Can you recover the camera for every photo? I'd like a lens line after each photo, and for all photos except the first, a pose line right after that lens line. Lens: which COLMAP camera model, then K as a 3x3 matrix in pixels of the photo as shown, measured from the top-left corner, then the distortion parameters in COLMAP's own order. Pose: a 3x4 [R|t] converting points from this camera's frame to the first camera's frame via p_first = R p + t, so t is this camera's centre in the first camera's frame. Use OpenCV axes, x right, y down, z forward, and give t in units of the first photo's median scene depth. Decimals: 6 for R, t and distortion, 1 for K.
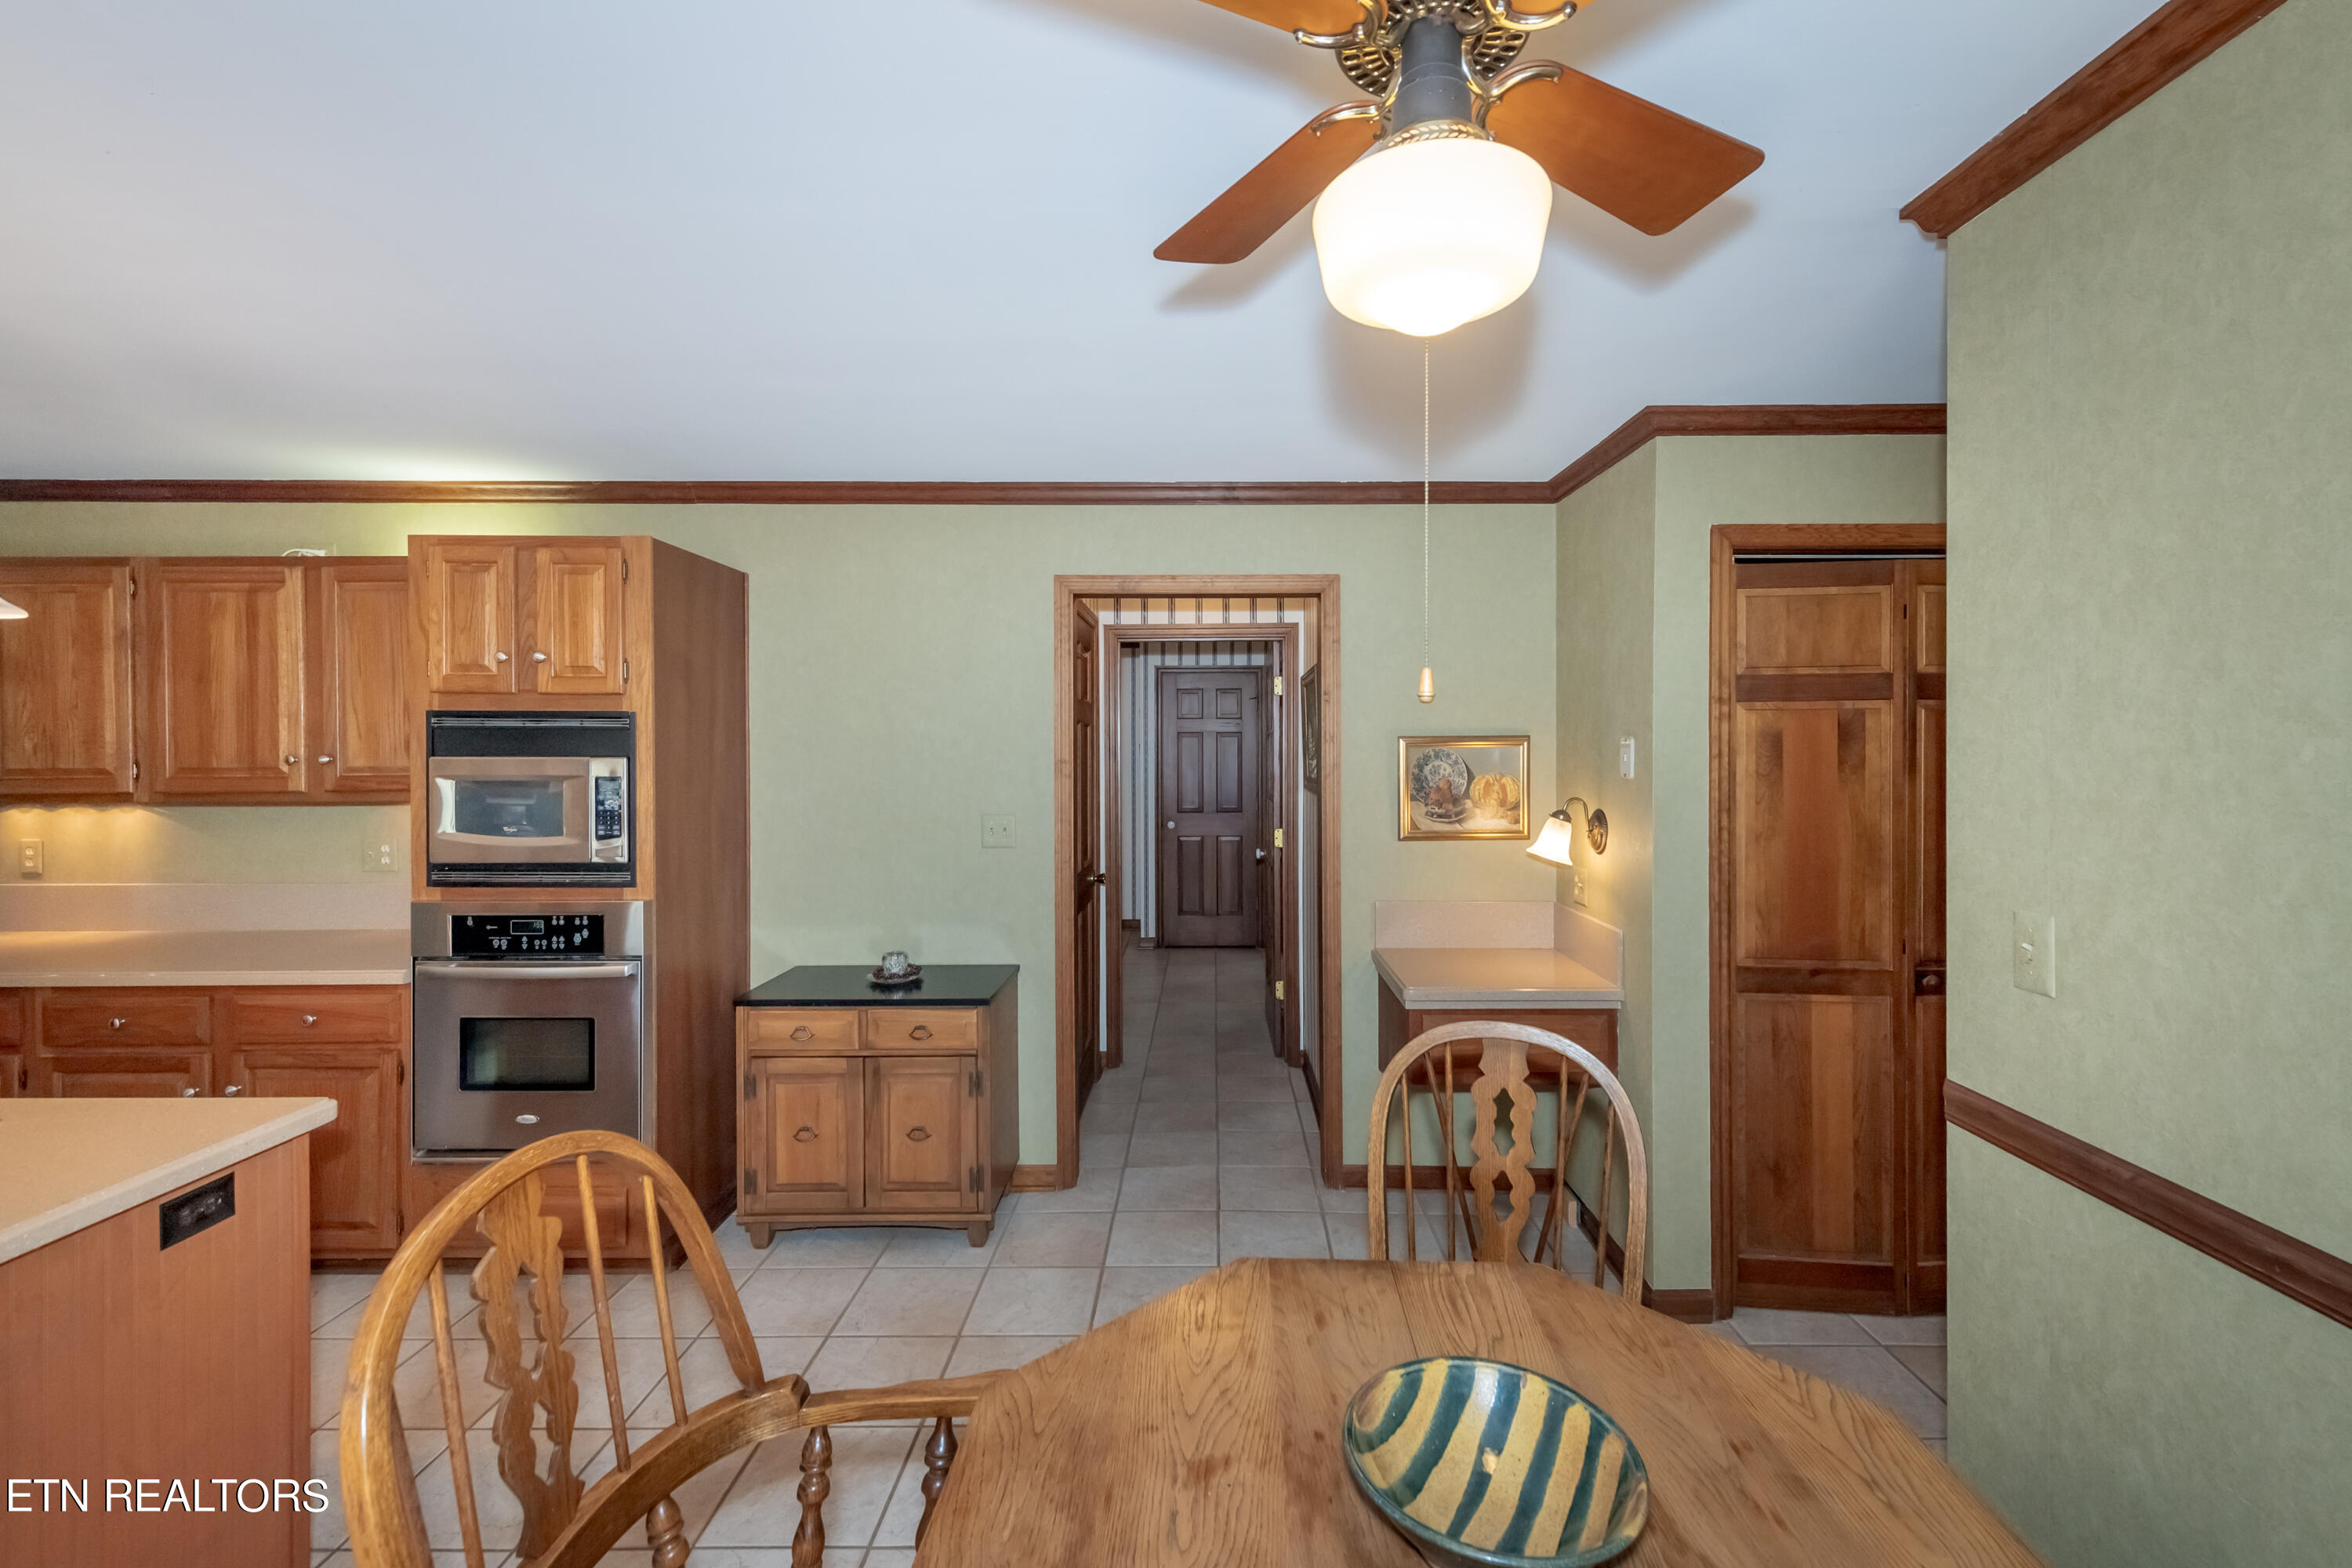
lens RADIAL K [[976.5, 0, 1176.0], [0, 976.5, 784.0], [0, 0, 1]] dist [0.001034, 0.000127]
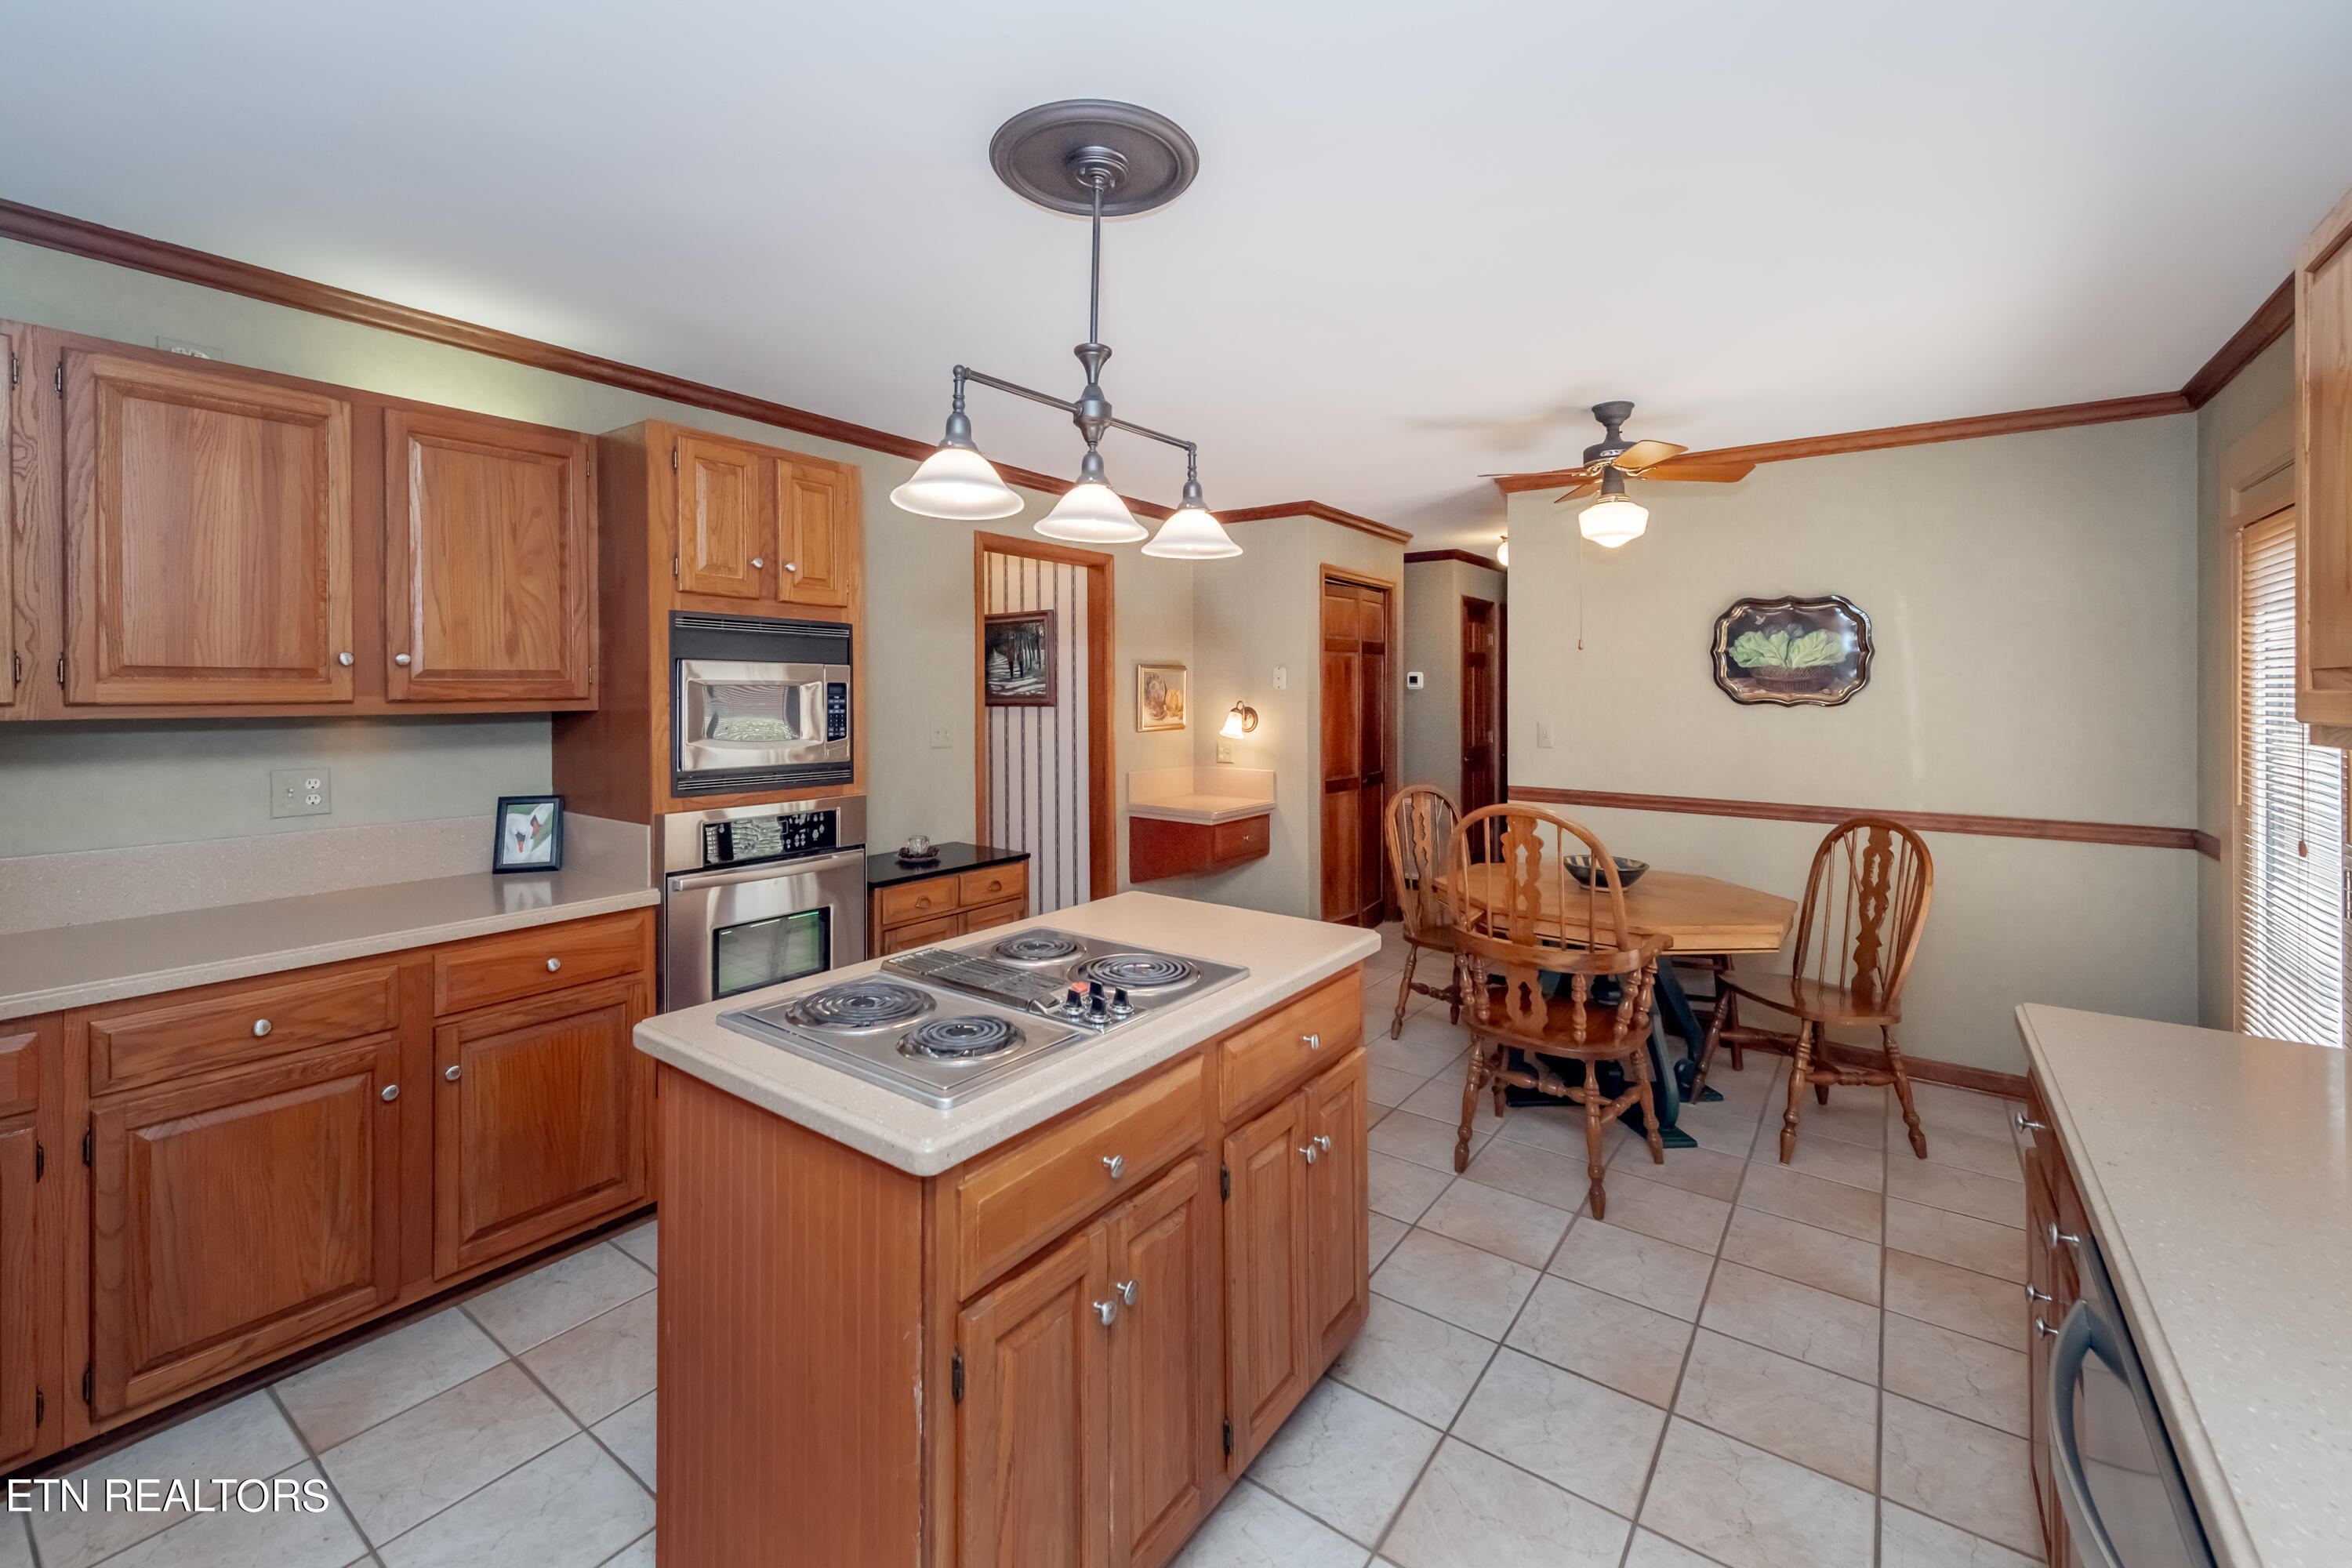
lens RADIAL K [[939.8, 0, 1246.5], [0, 939.8, 695.2], [0, 0, 1]] dist [0.000926, 0.000096]
pose [[0.566287, -0.000901, 0.824208, -1.133945], [0.011825, 0.999905, -0.007032, 0.018581], [-0.824123, 0.013729, 0.566244, 0.031245]]
